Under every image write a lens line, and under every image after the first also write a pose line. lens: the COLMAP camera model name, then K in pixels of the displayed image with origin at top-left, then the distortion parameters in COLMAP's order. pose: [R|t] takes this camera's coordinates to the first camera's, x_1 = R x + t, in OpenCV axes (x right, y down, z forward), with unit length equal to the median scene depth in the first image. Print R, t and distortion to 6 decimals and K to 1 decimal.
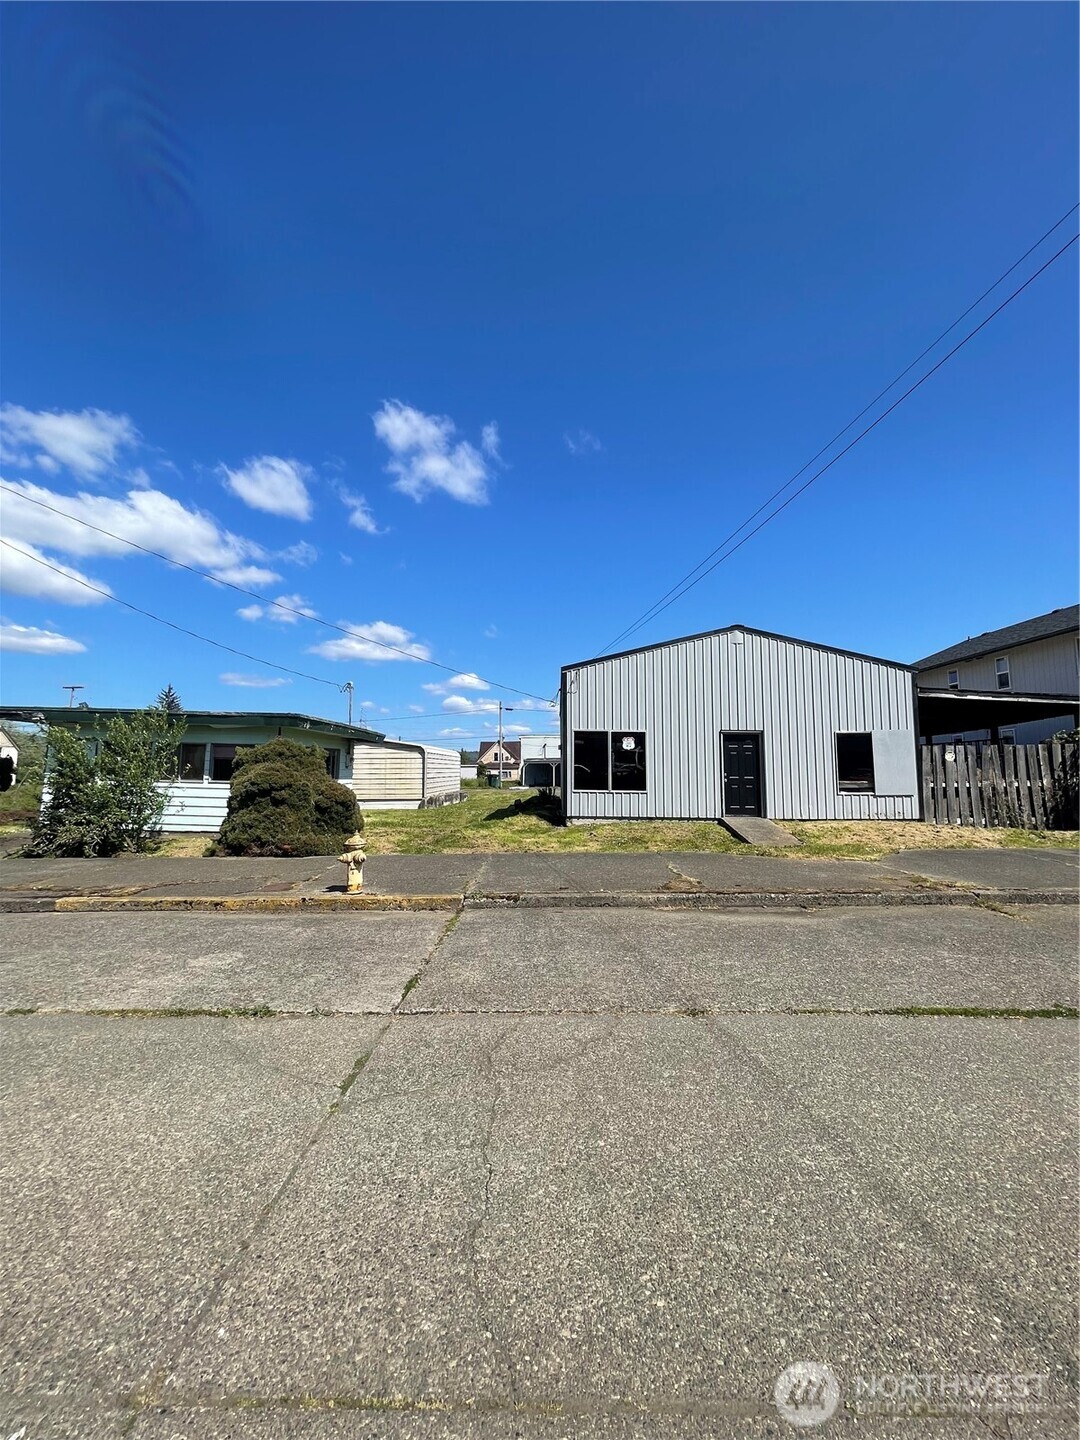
lens RADIAL K [[570.3, 0, 537.7], [0, 570.3, 714.9], [0, 0, 1]] dist [-0.001609, -0.000368]
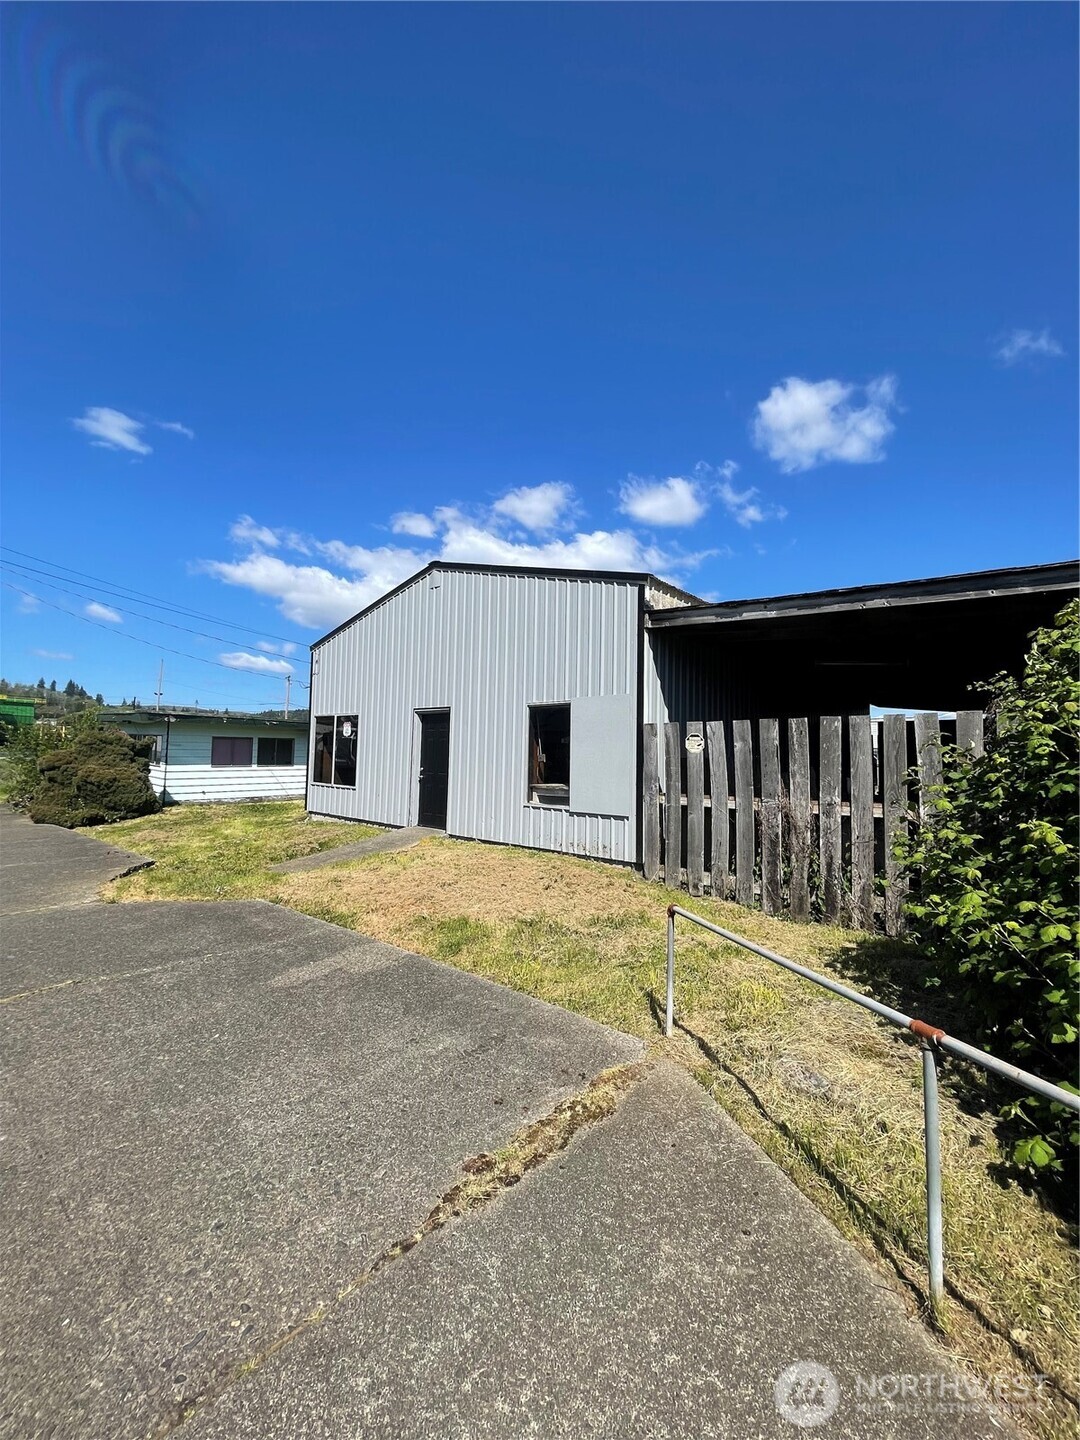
lens RADIAL K [[570.3, 0, 538.0], [0, 570.3, 721.4], [0, 0, 1]] dist [-0.001609, -0.000368]
pose [[0.775351, -0.026030, -0.630994, 0.924267], [0.031704, 0.999495, -0.002274, 0.050467], [0.630735, -0.018242, 0.775784, 0.535992]]
